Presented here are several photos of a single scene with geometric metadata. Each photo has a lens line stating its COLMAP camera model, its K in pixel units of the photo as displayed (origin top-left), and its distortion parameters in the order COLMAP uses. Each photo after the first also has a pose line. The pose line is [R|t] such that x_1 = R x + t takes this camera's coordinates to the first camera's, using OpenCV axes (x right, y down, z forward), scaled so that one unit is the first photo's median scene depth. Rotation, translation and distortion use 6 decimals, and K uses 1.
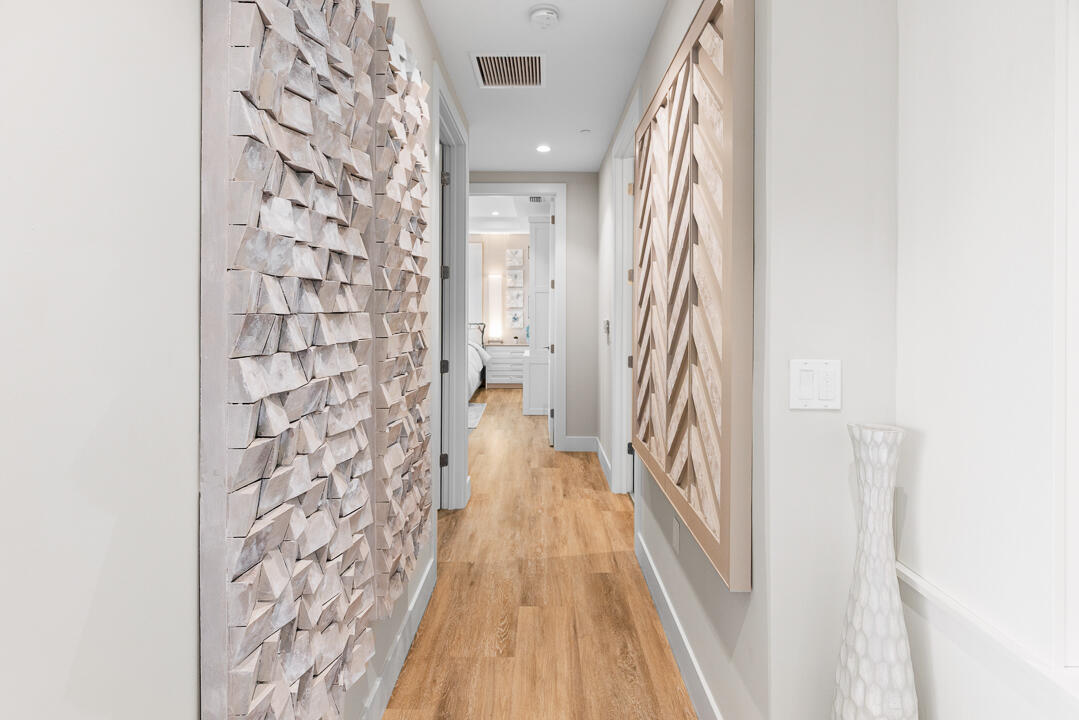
lens RADIAL K [[503.0, 0, 536.9], [0, 503.0, 310.0], [0, 0, 1]] dist [0.004565, -0.002774]
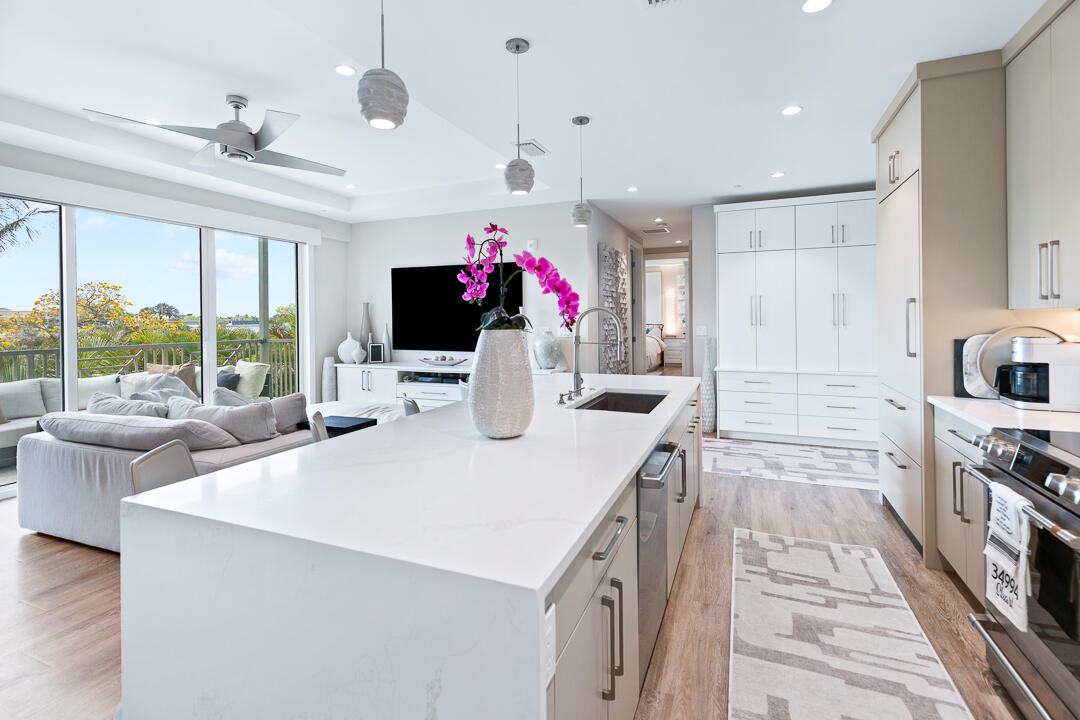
lens RADIAL K [[503.4, 0, 532.6], [0, 503.4, 317.1], [0, 0, 1]] dist [0.004565, -0.002774]
pose [[0.923137, -0.011696, -0.384294, 0.119435], [0.014091, 0.999895, 0.003417, -0.006142], [0.384214, -0.008569, 0.923204, -0.576066]]
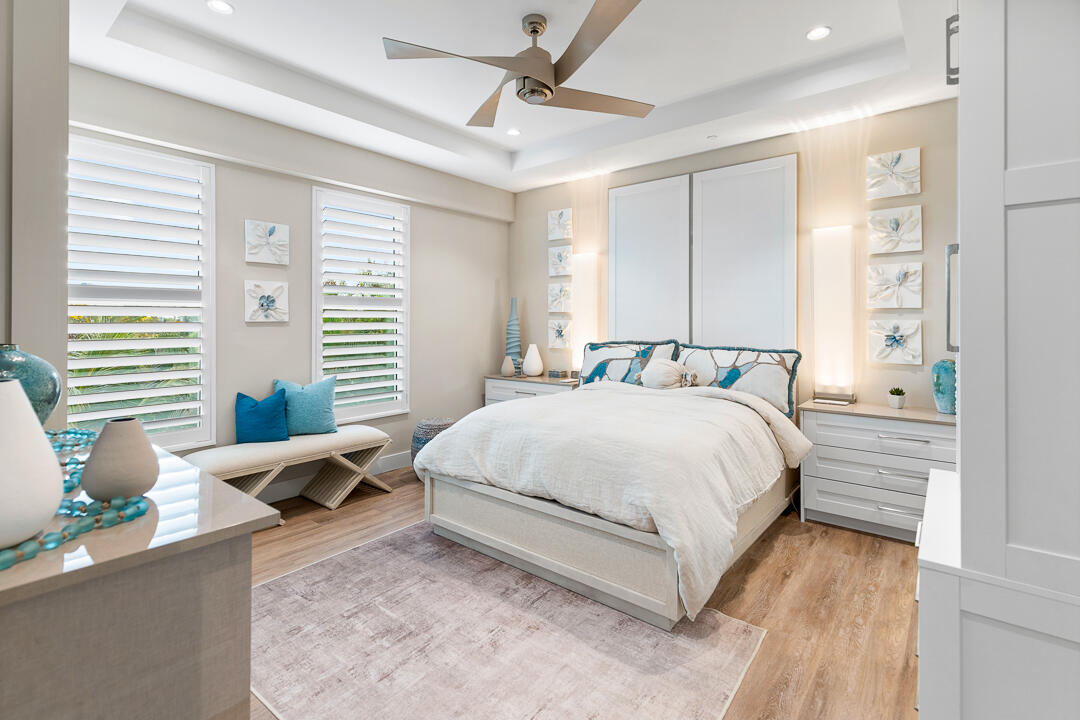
lens RADIAL K [[503.4, 0, 532.7], [0, 503.4, 318.8], [0, 0, 1]] dist [0.004565, -0.002774]
pose [[0.774042, -0.005615, -0.633109, -0.014619], [0.005064, 0.999984, -0.002677, 0.001789], [0.633114, -0.001134, 0.774058, 0.548692]]
